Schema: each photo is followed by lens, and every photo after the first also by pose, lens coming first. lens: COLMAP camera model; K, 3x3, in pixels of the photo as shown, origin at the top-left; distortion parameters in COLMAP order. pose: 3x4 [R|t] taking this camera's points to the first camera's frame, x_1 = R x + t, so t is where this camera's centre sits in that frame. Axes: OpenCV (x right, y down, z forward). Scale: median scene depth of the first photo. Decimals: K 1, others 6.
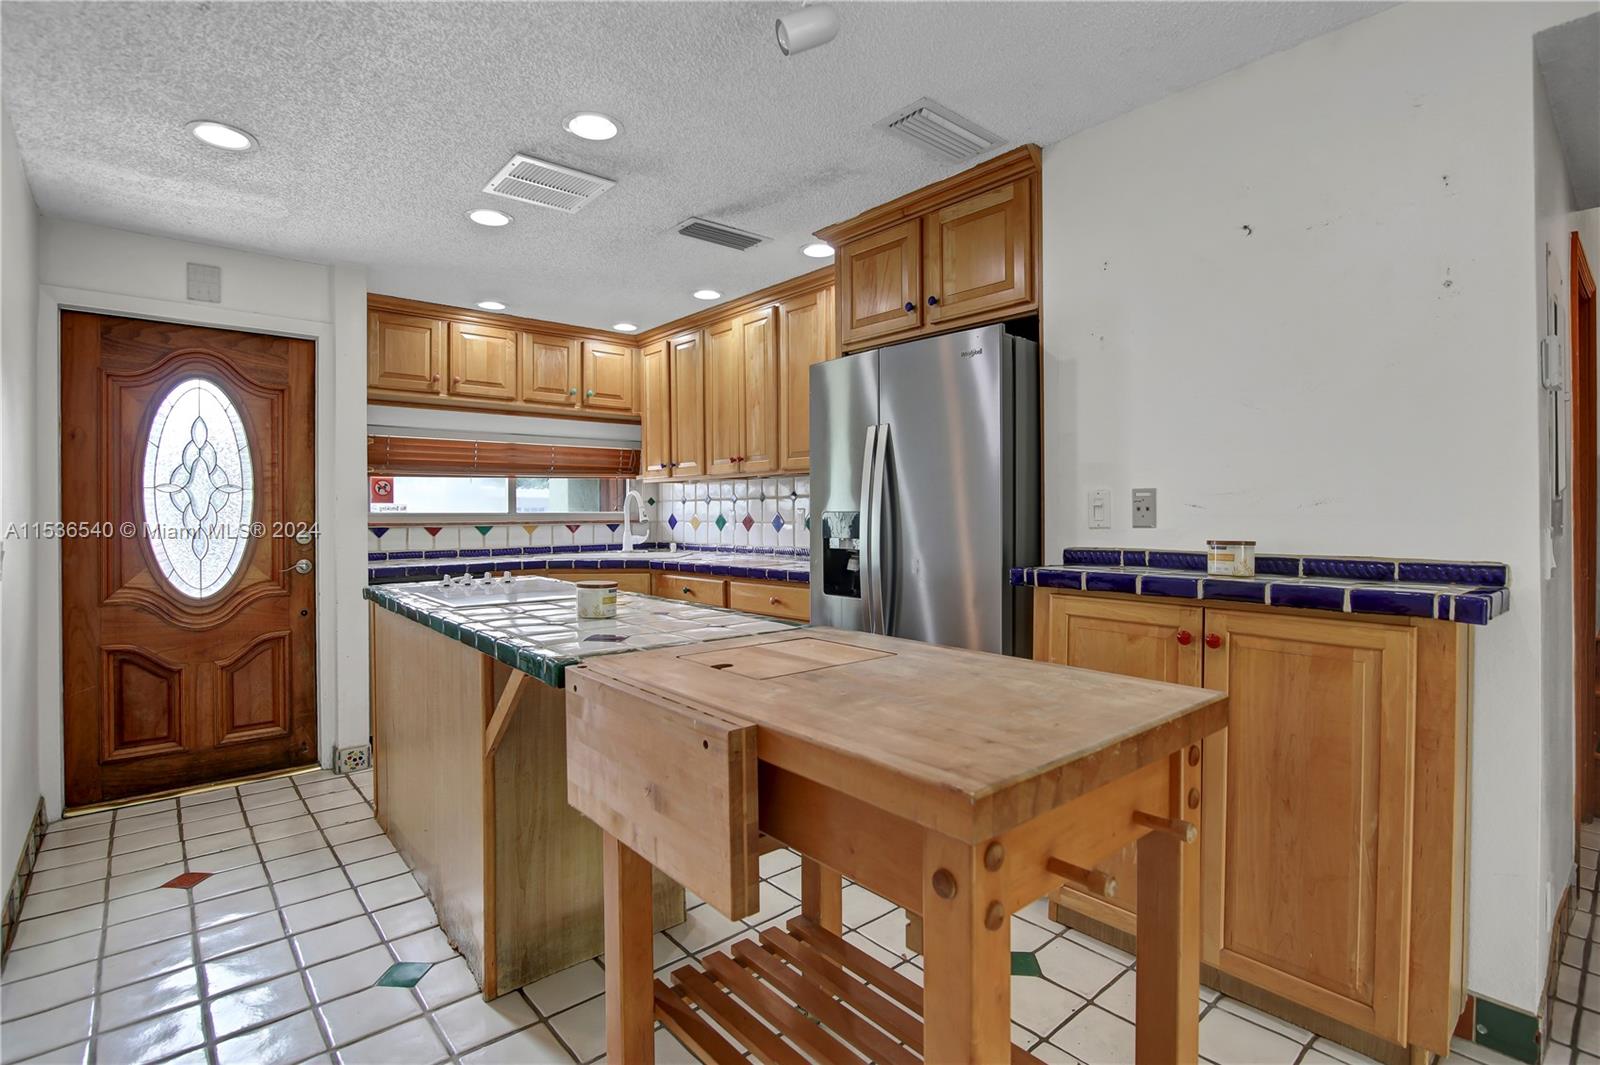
lens RADIAL K [[783.9, 0, 843.3], [0, 783.9, 518.4], [0, 0, 1]] dist [-0.023377, -0.000252]
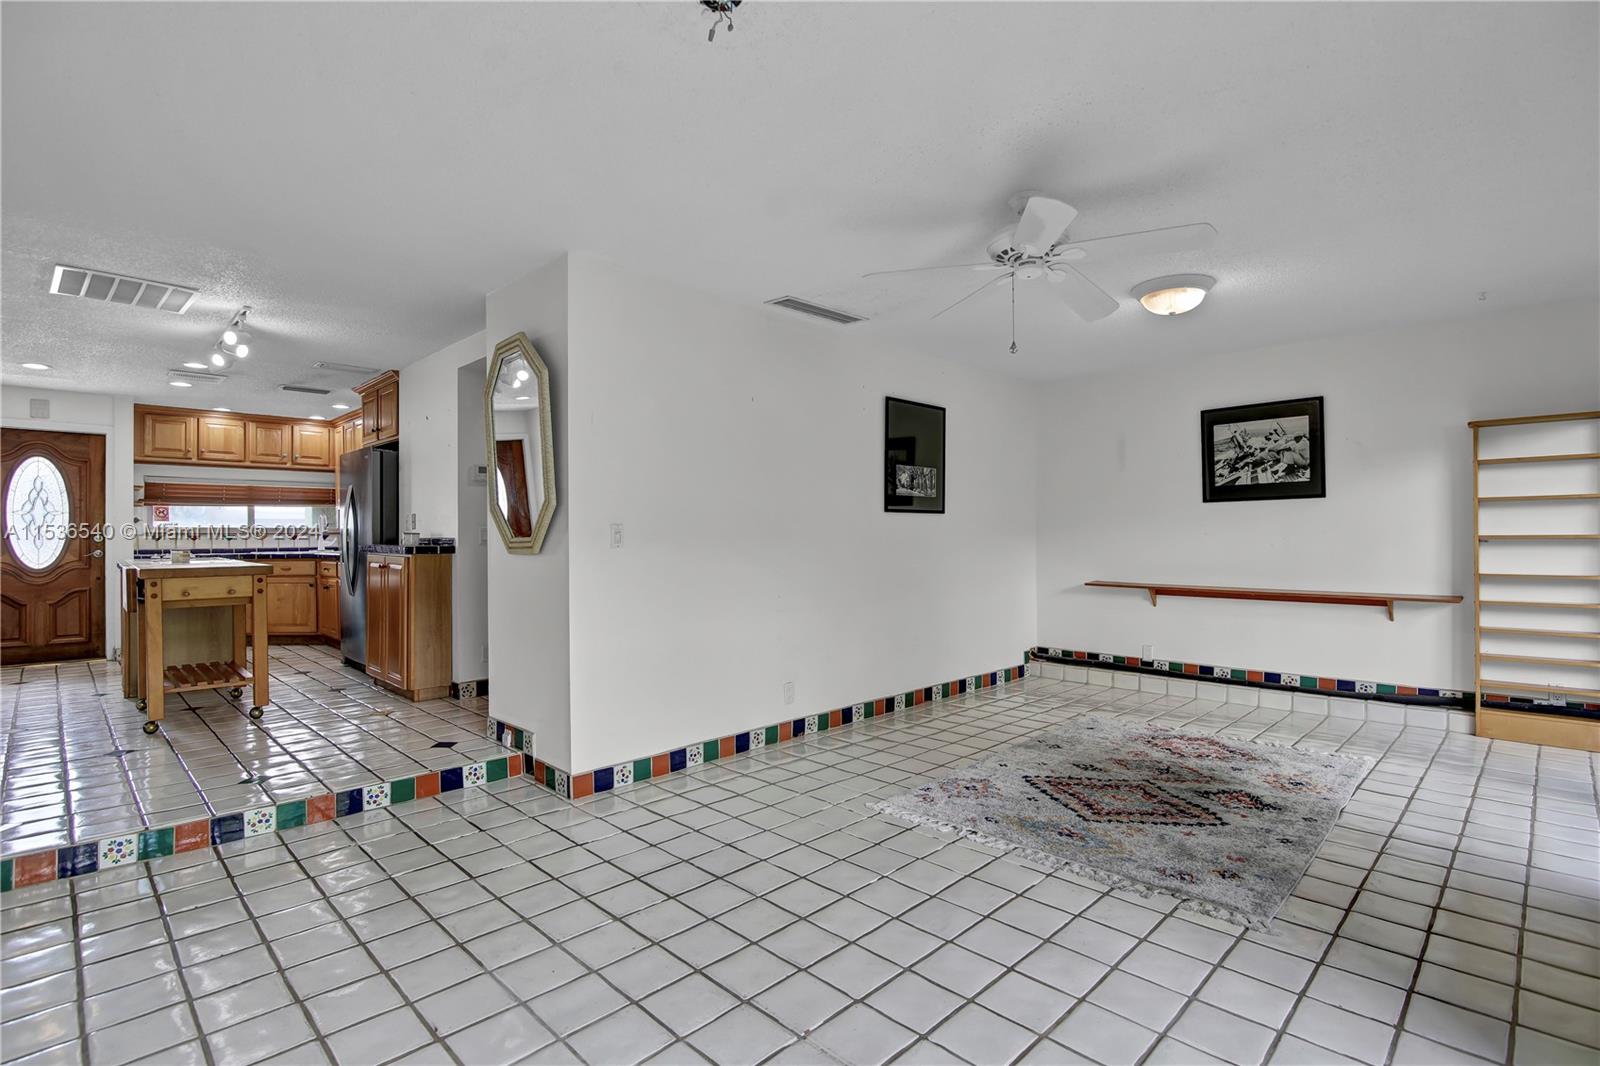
lens RADIAL K [[767.6, 0, 795.7], [0, 767.6, 537.1], [0, 0, 1]] dist [-0.002439, -0.000303]
pose [[0.999003, 0.001132, 0.044622, 1.010833], [-0.000835, 0.999977, -0.006670, 0.035255], [-0.044628, 0.006626, 0.998982, -1.038354]]
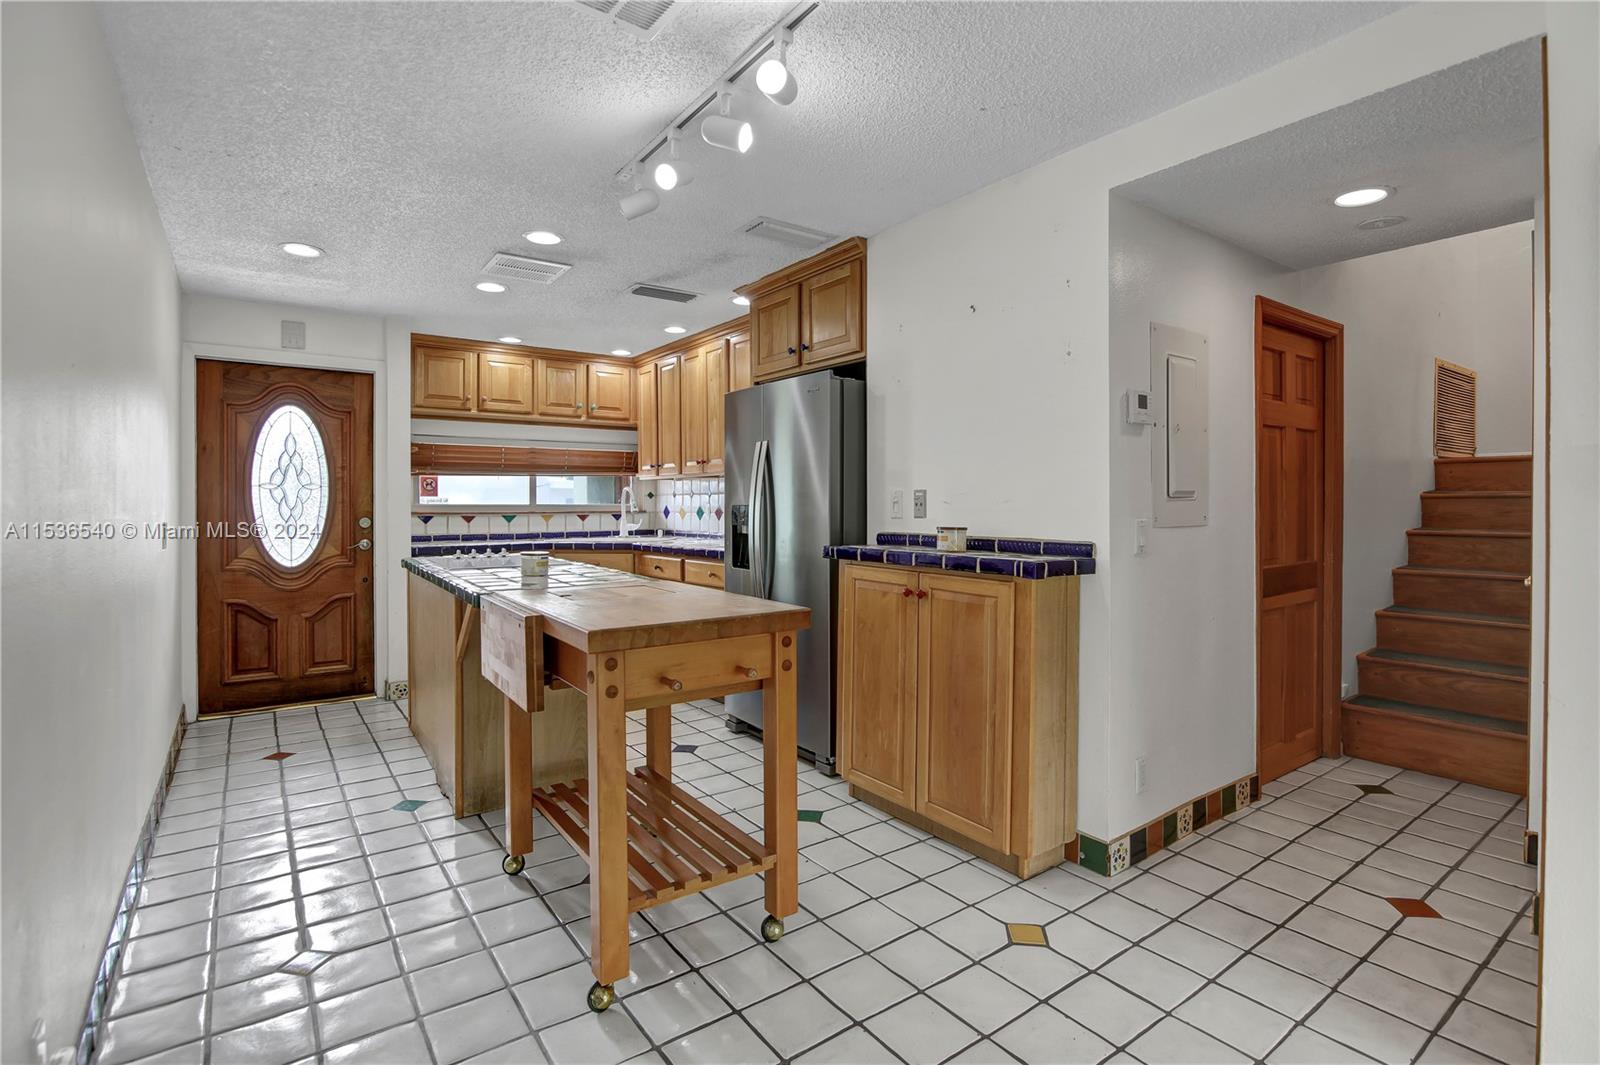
lens RADIAL K [[777.7, 0, 843.4], [0, 777.7, 513.2], [0, 0, 1]] dist [-0.033365, 0.000435]
pose [[0.996909, 0.004911, -0.078415, 0.241653], [-0.004593, 0.999981, 0.004231, -0.001296], [0.078434, -0.003858, 0.996912, -0.265645]]
